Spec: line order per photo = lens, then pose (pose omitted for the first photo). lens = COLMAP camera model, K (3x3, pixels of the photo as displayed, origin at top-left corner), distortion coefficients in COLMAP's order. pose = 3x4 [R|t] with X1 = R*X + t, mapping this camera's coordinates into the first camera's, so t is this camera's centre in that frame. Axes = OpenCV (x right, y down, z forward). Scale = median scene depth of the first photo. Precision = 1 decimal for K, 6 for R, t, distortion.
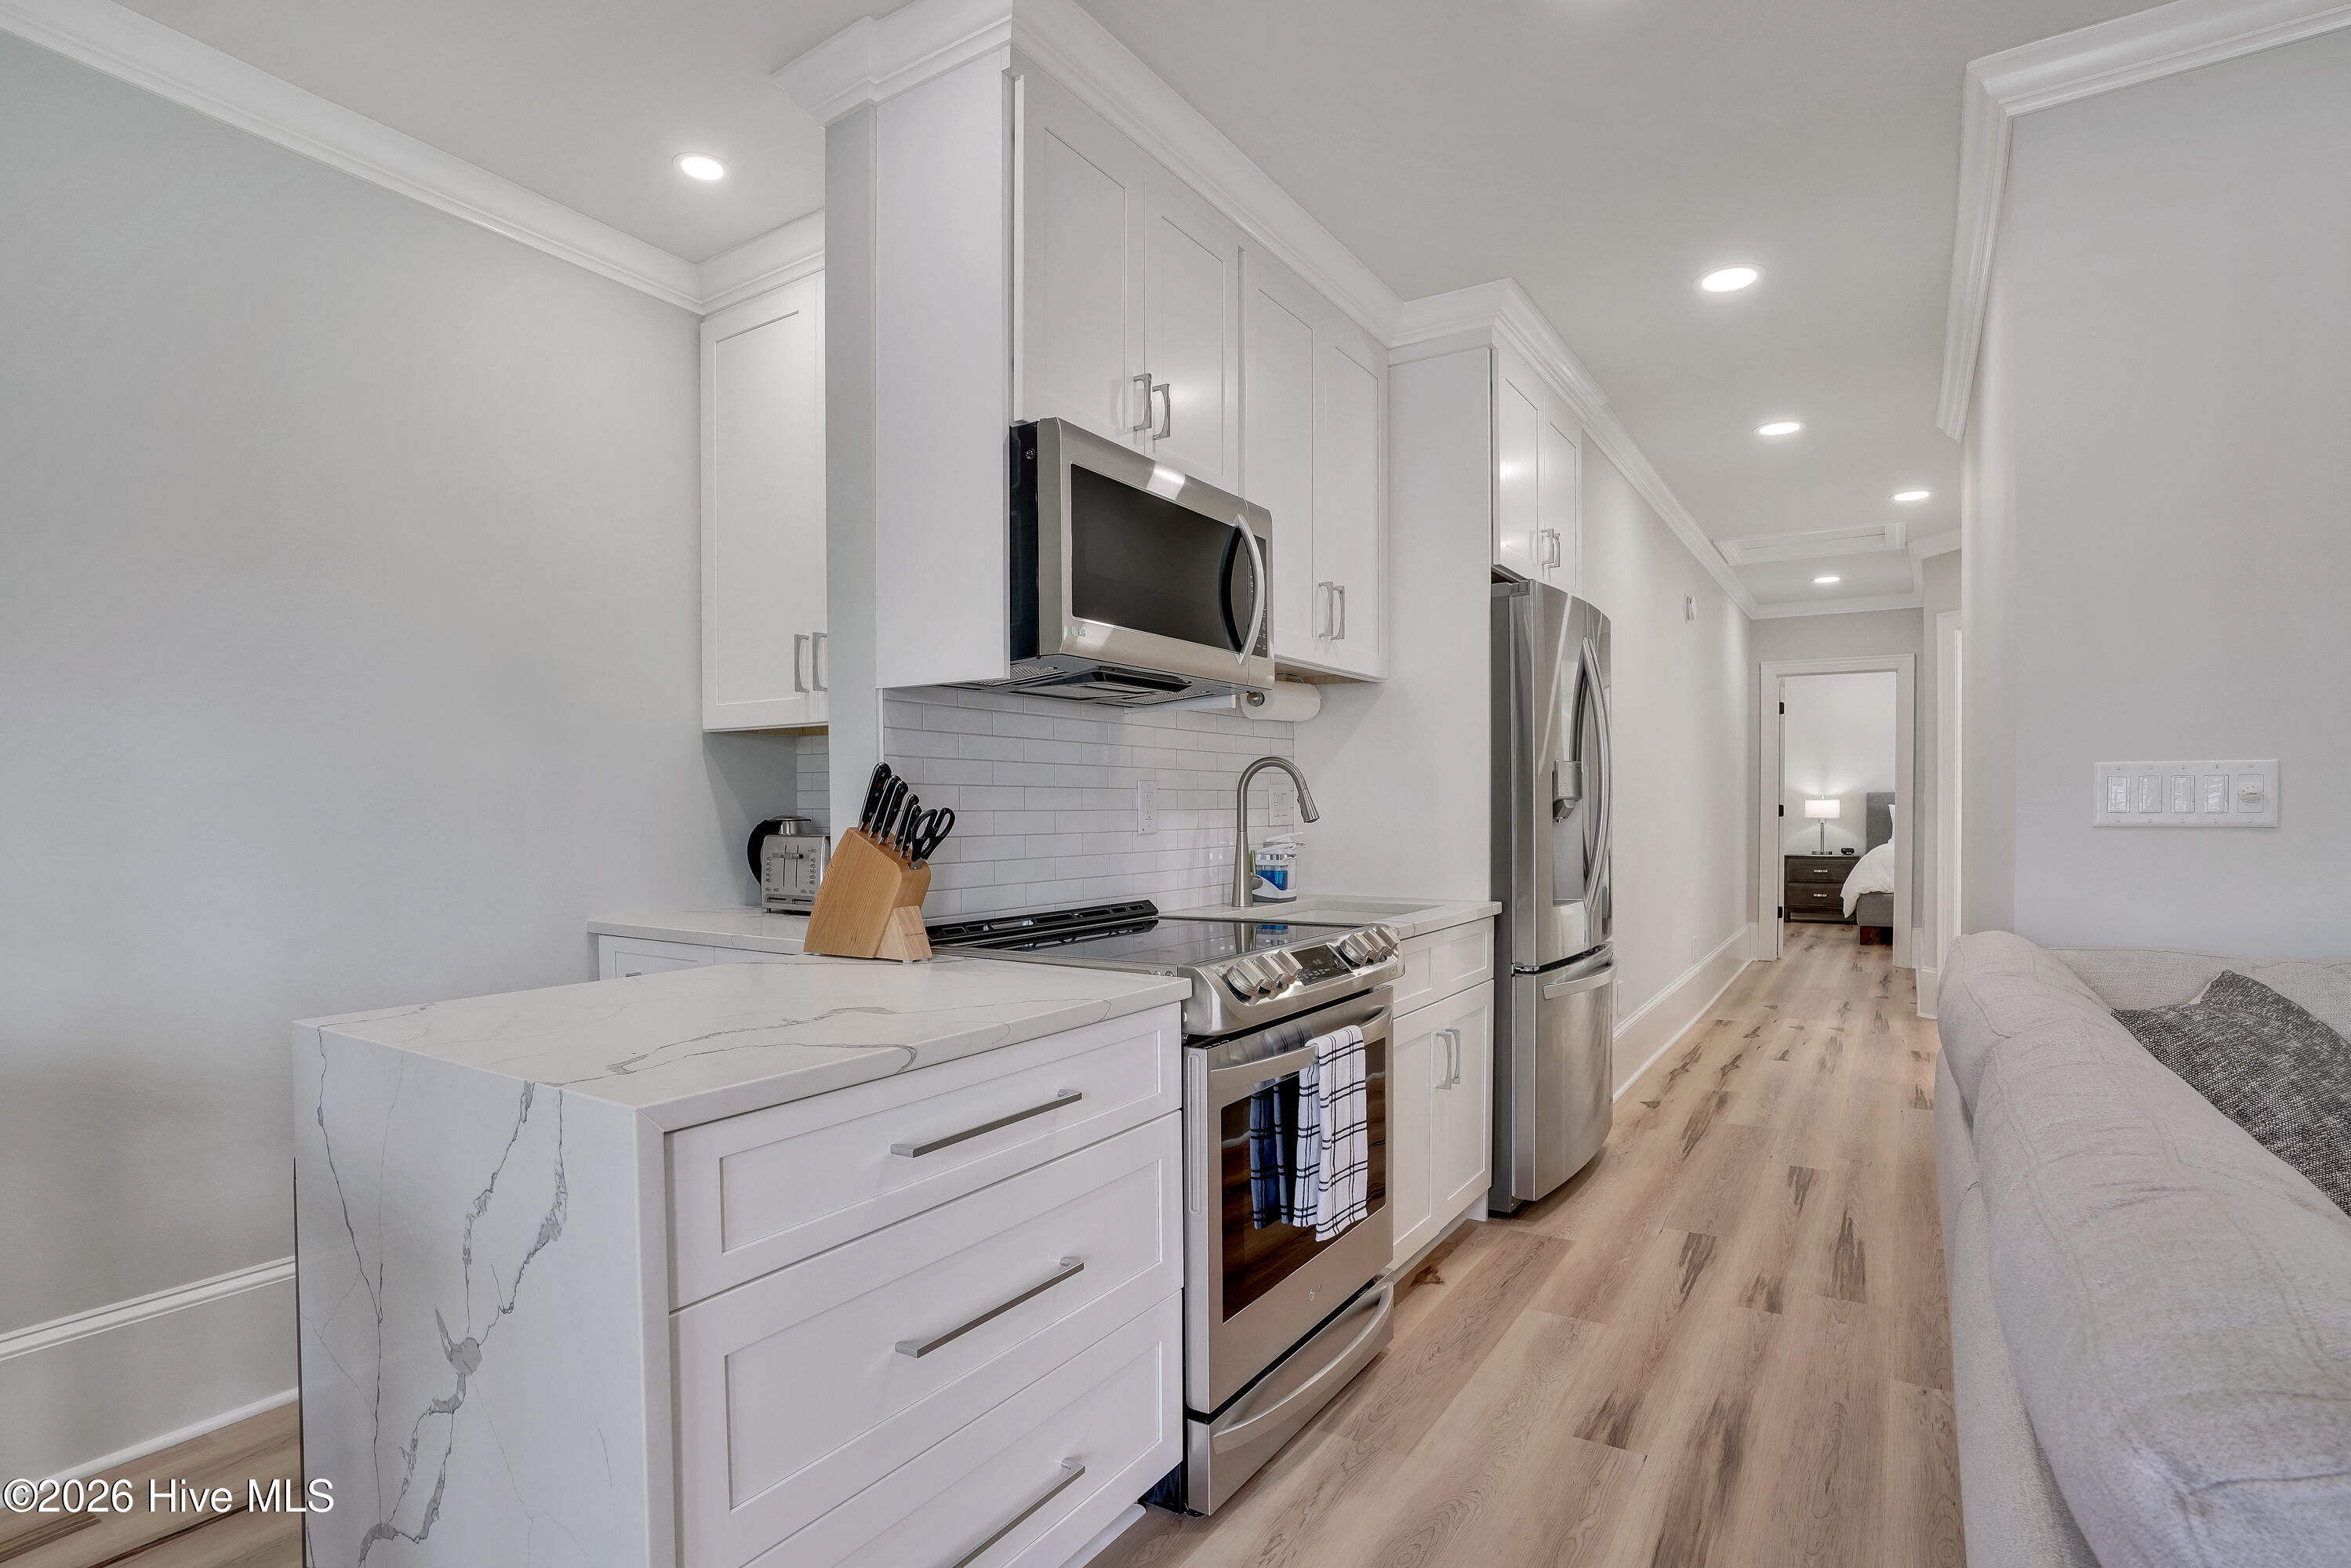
lens RADIAL K [[1203.4, 0, 1180.0], [0, 1203.4, 794.5], [0, 0, 1]] dist [-0.001366, -0.016568]
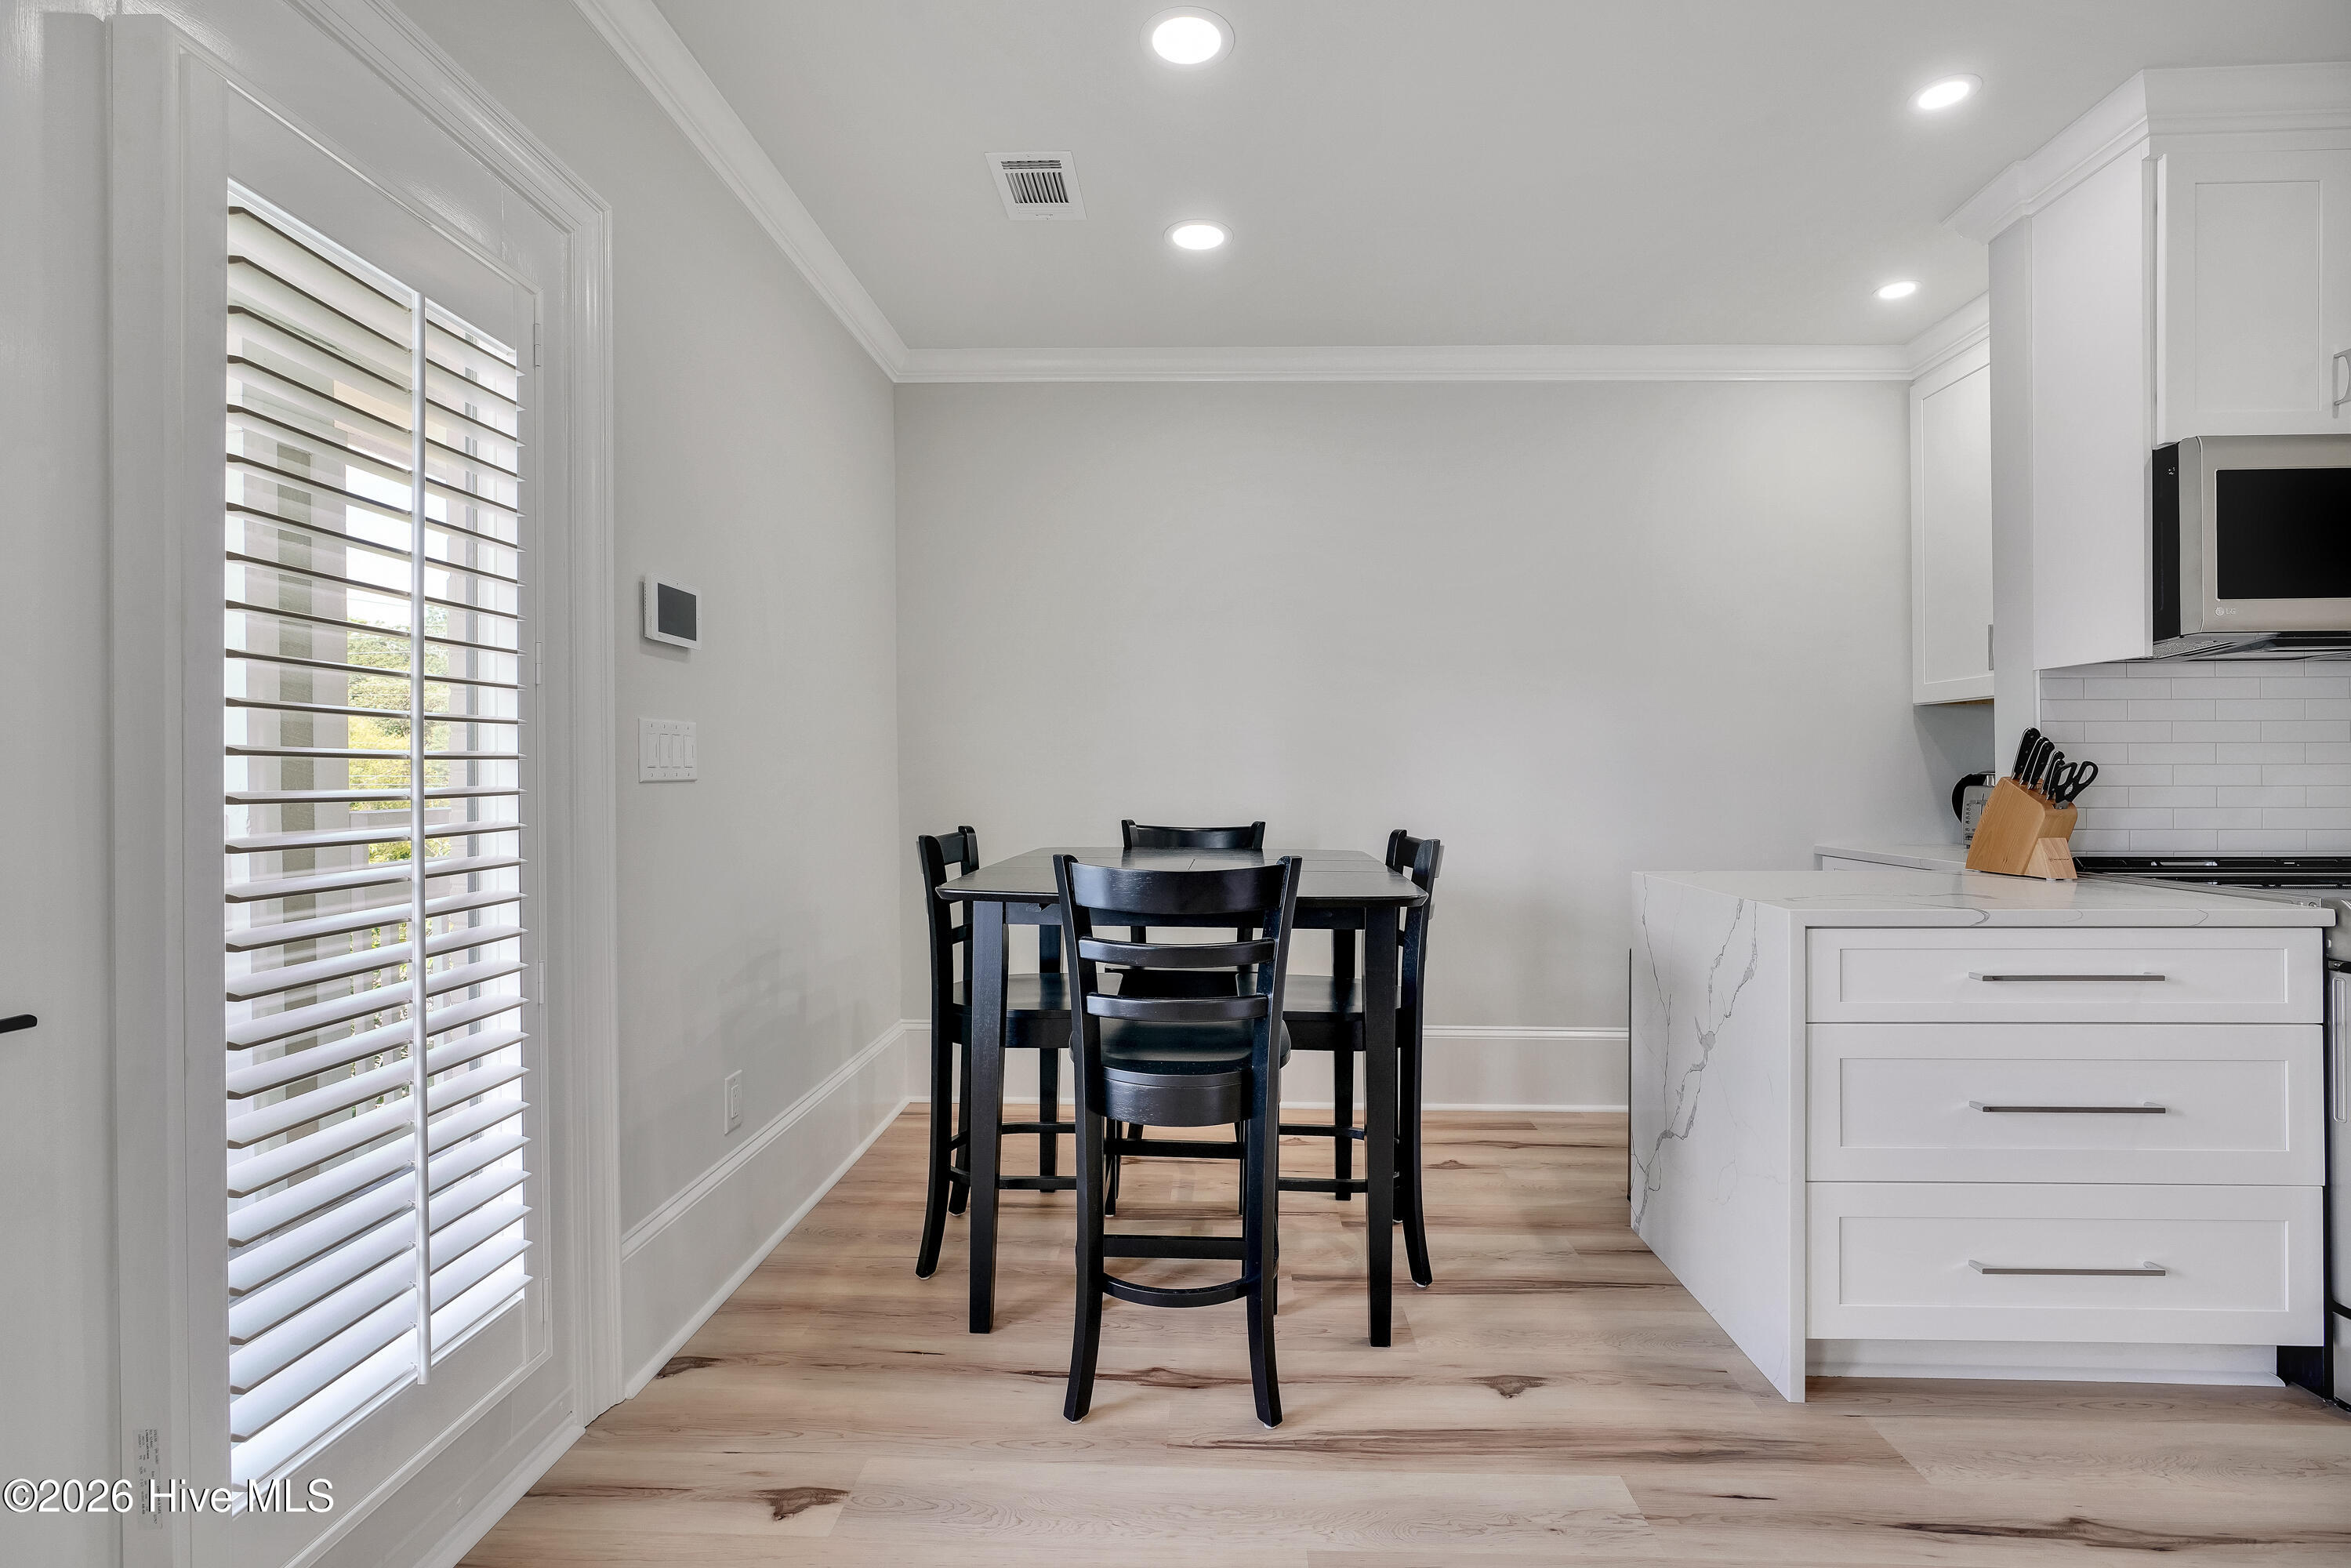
lens RADIAL K [[969.6, 0, 1175.4], [0, 969.6, 775.9], [0, 0, 1]] dist [0.000775, 0.000066]
pose [[0.478608, 0.007191, -0.877999, 0.235125], [0.008908, 0.999875, 0.013044, 0.004240], [0.877983, -0.014064, 0.478485, -0.324056]]
